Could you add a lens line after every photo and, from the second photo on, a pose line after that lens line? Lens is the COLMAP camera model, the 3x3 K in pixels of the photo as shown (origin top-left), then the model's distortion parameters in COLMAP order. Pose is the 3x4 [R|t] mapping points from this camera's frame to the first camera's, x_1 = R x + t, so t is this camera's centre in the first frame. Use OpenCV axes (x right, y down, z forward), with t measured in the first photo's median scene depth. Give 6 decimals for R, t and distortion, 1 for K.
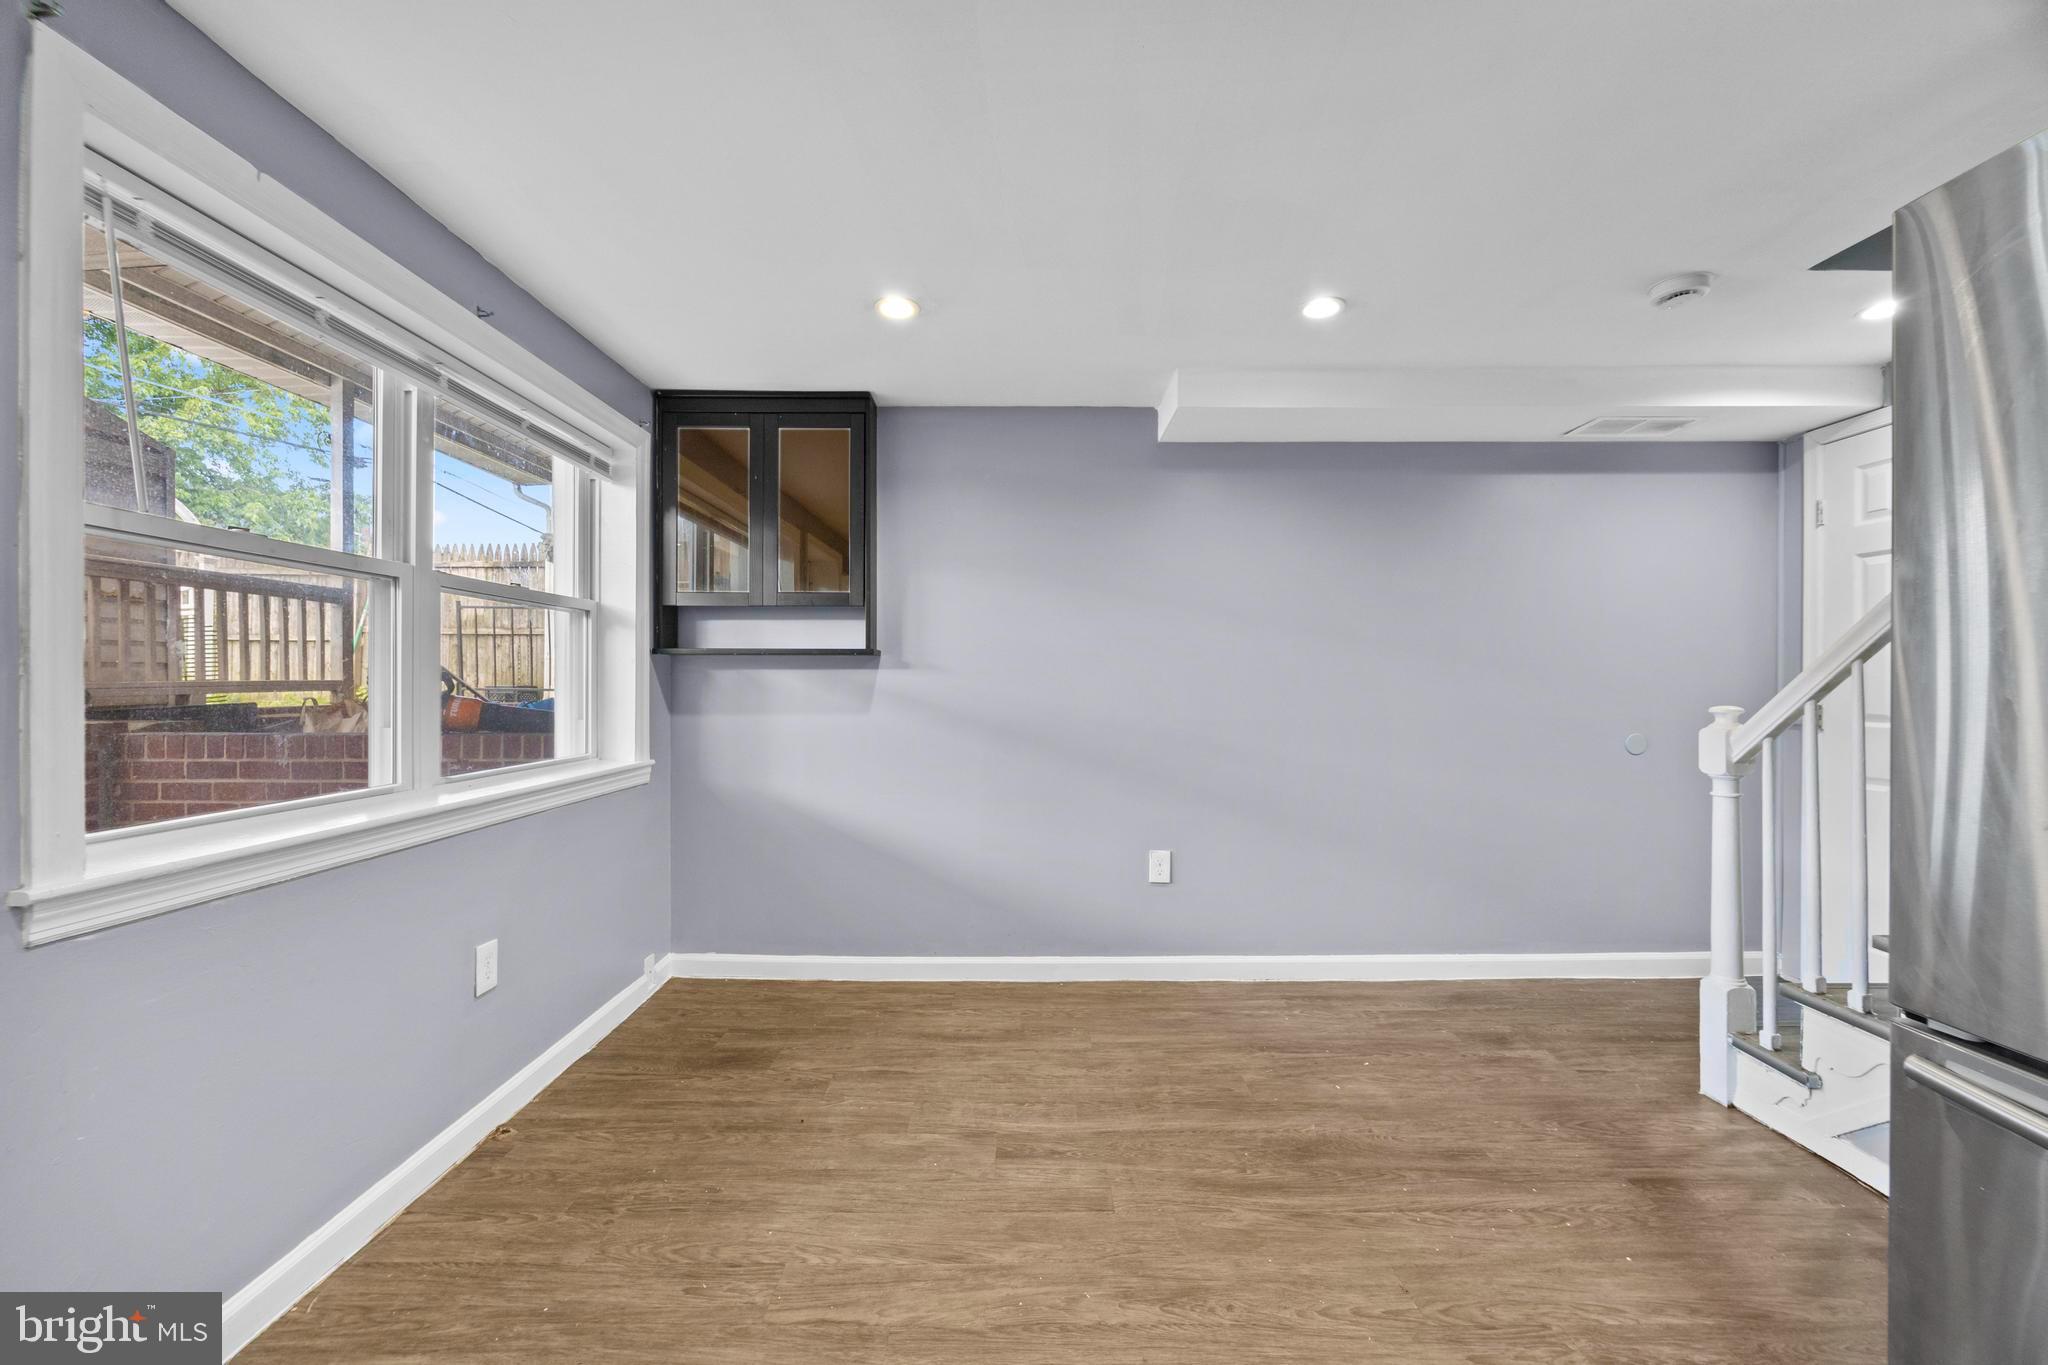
lens RADIAL K [[776.9, 0, 1020.3], [0, 776.9, 682.4], [0, 0, 1]] dist [-0.004471, 0.000588]
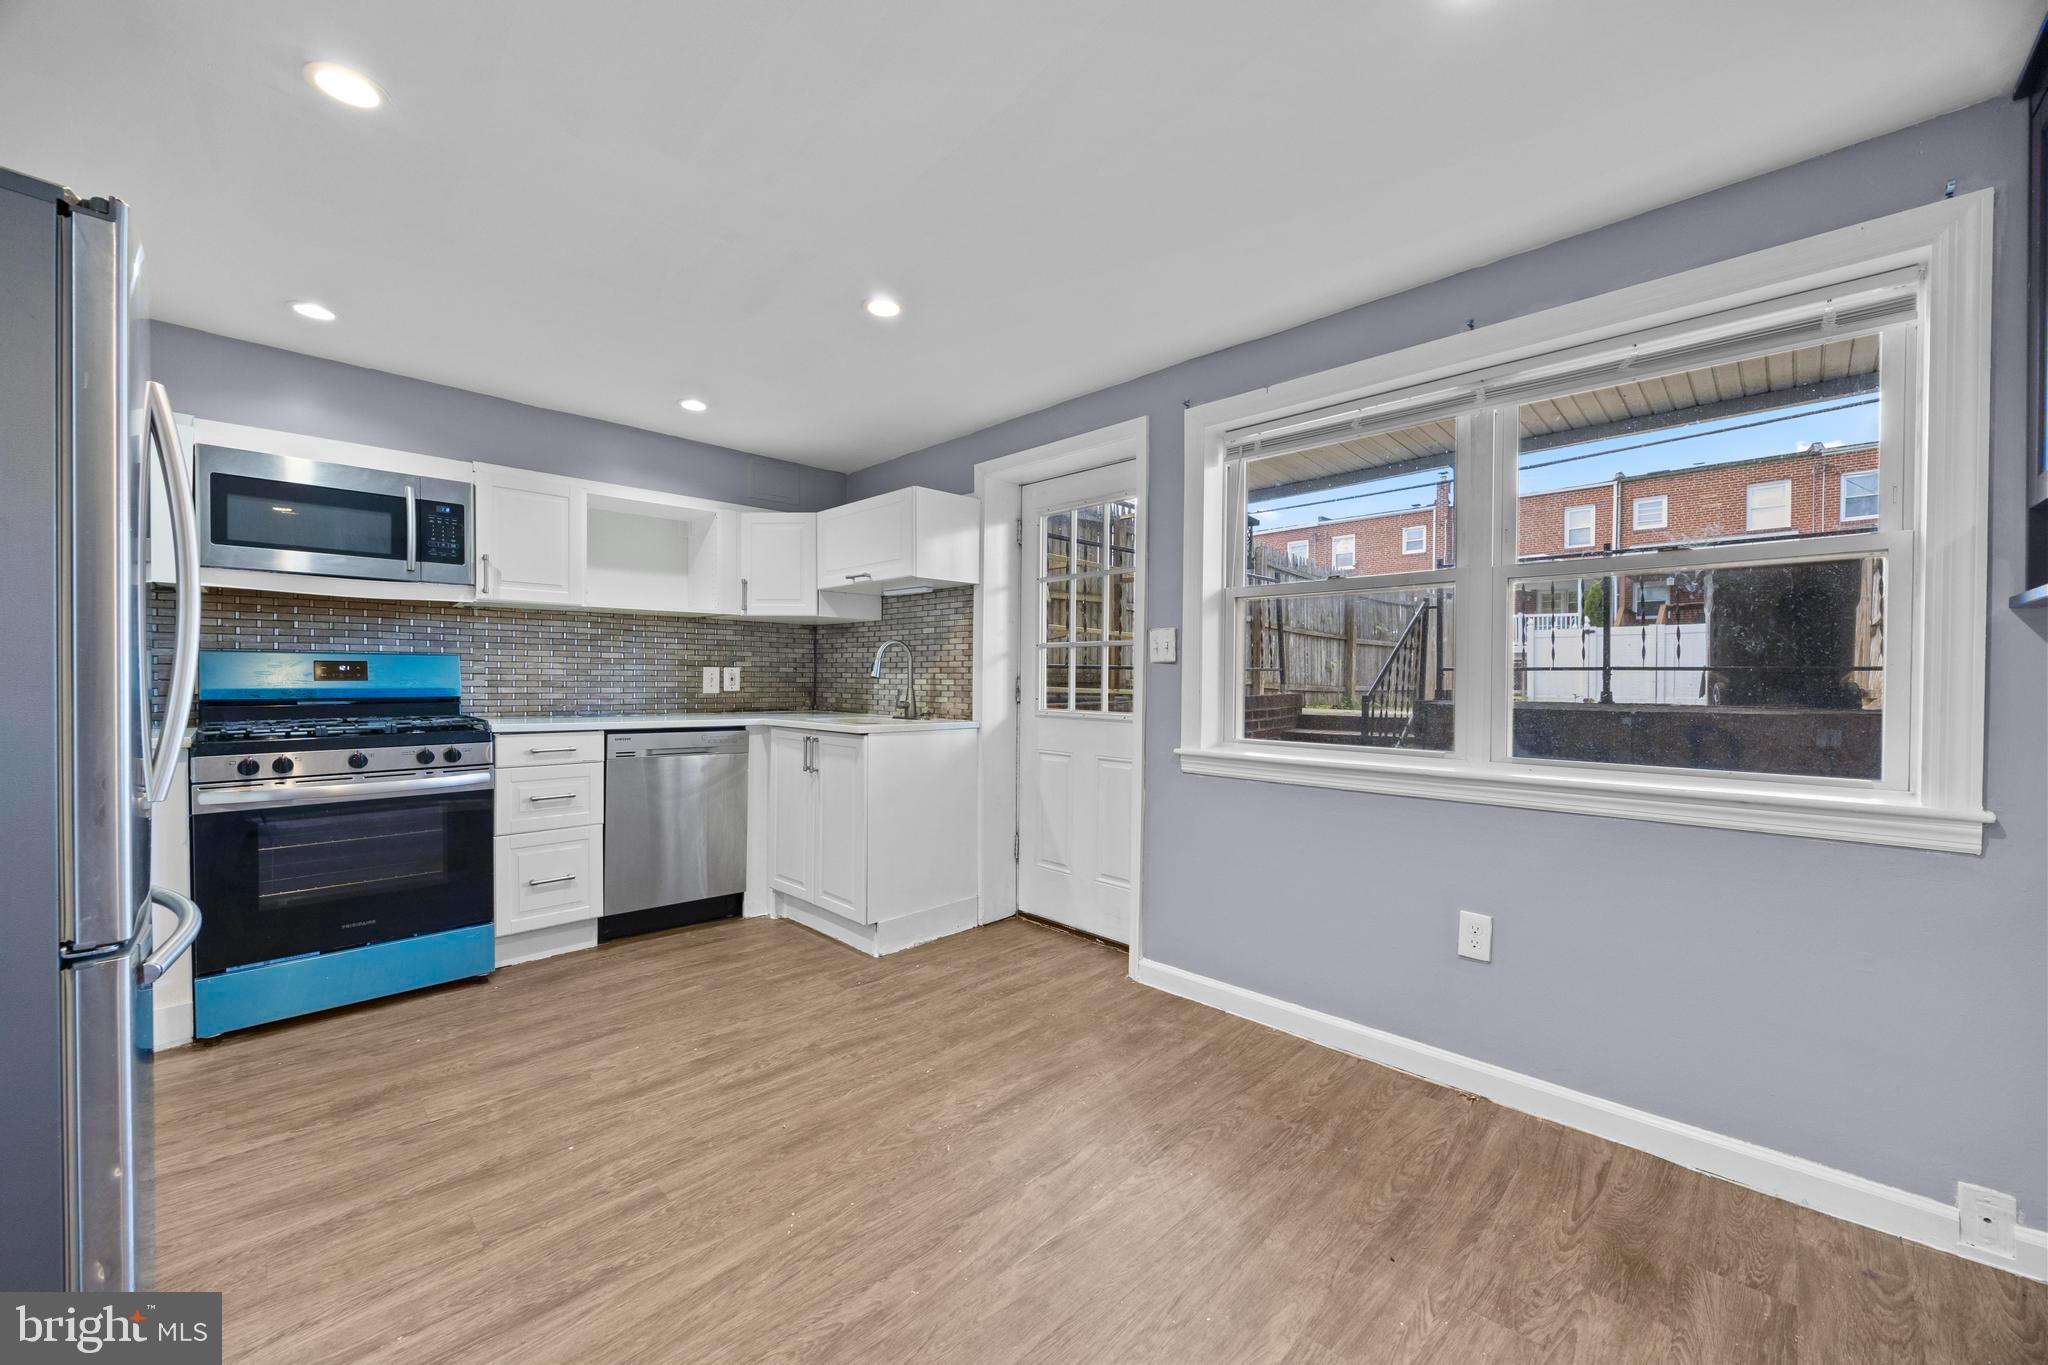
lens RADIAL K [[772.3, 0, 1014.0], [0, 772.3, 687.4], [0, 0, 1]] dist [-0.006005, 0.000343]
pose [[-0.707088, 0.003783, -0.707115, 0.502117], [-0.003634, 0.999953, 0.008983, 0.022623], [0.707116, 0.008922, -0.707041, 1.311950]]
